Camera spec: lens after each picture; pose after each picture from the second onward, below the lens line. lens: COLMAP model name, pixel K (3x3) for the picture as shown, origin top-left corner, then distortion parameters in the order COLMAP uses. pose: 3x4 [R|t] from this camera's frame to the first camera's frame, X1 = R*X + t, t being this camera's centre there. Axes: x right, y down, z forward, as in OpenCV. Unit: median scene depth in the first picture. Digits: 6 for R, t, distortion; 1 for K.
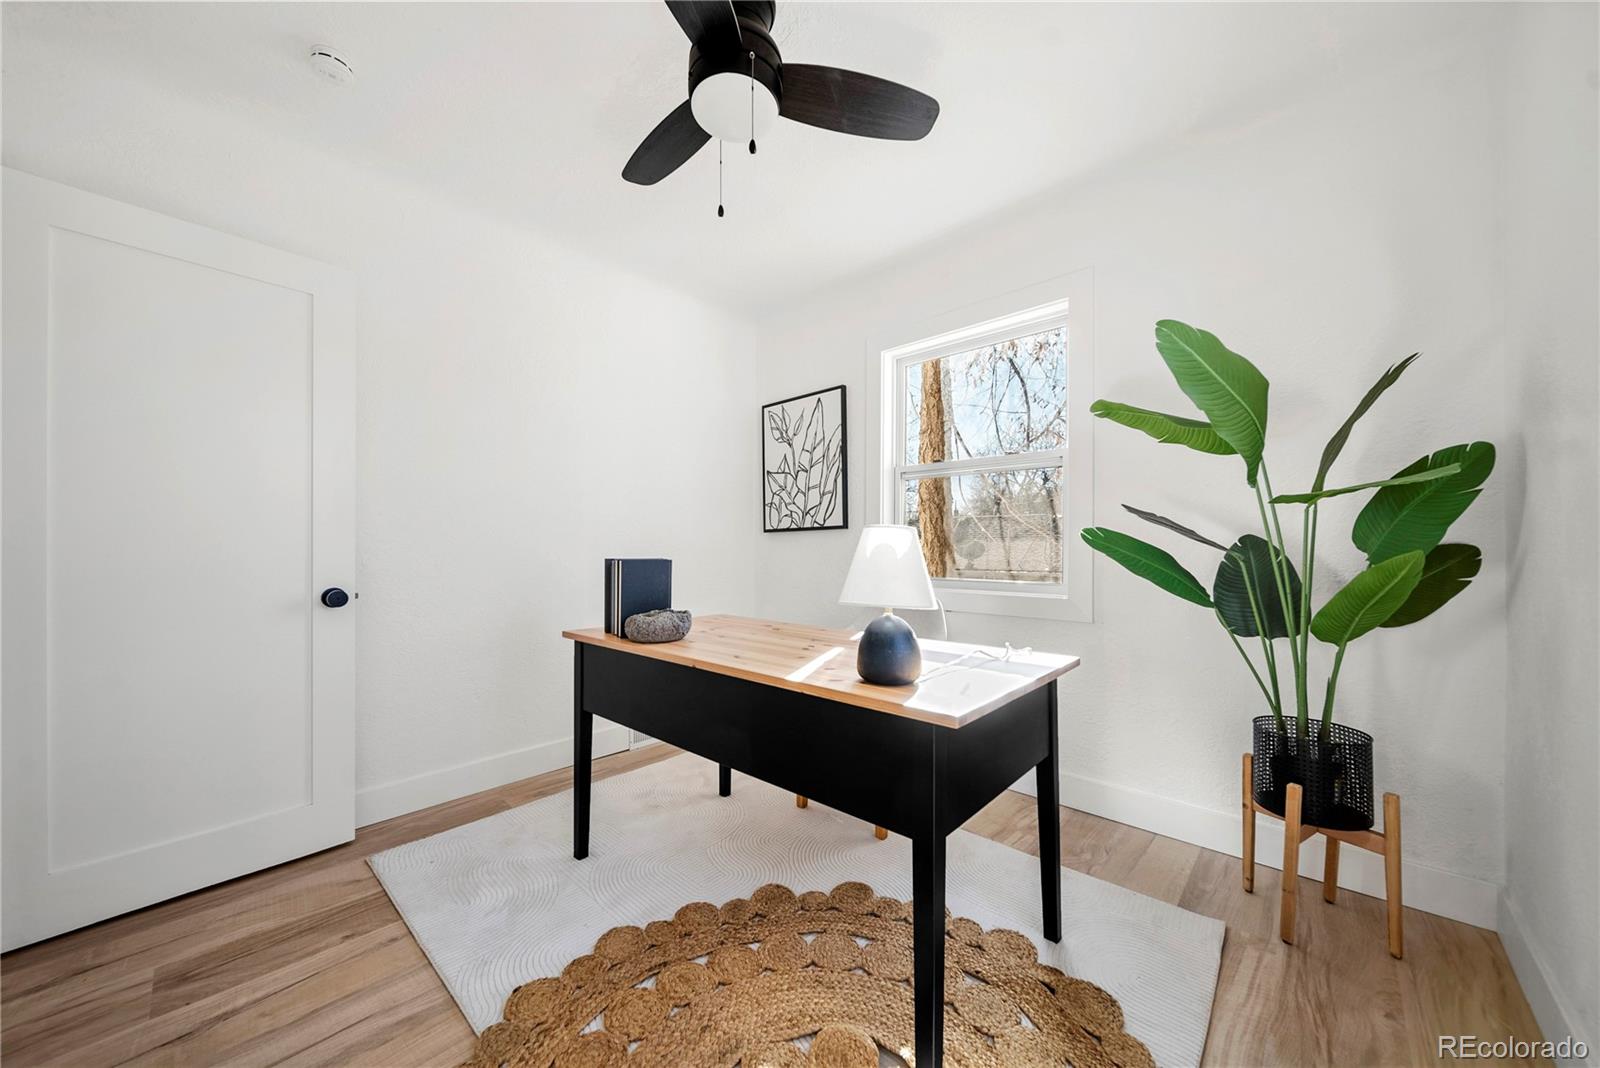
lens RADIAL K [[561.3, 0, 791.2], [0, 561.3, 544.6], [0, 0, 1]] dist [-0.001638, -0.001038]
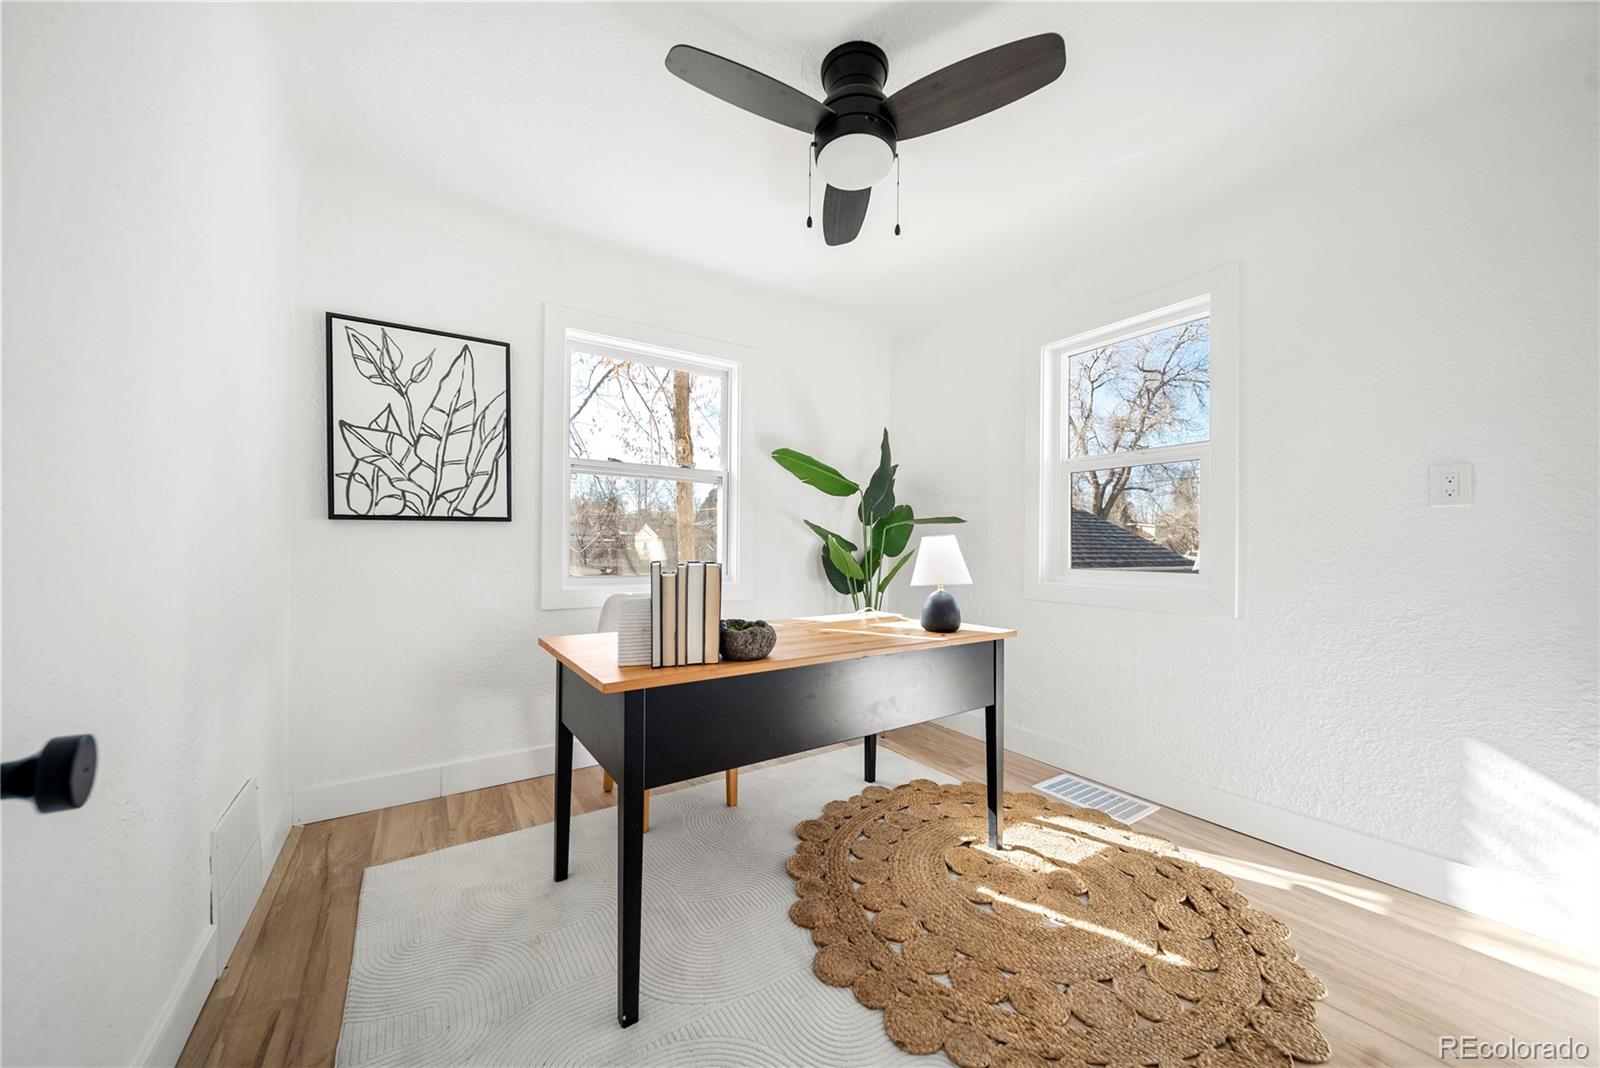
lens RADIAL K [[561.3, 0, 788.9], [0, 561.3, 542.7], [0, 0, 1]] dist [-0.001638, -0.001038]
pose [[0.239738, 0.008157, 0.970803, -0.554455], [-0.010813, 0.999925, -0.005731, 0.002583], [-0.970777, -0.009123, 0.239809, 0.384836]]
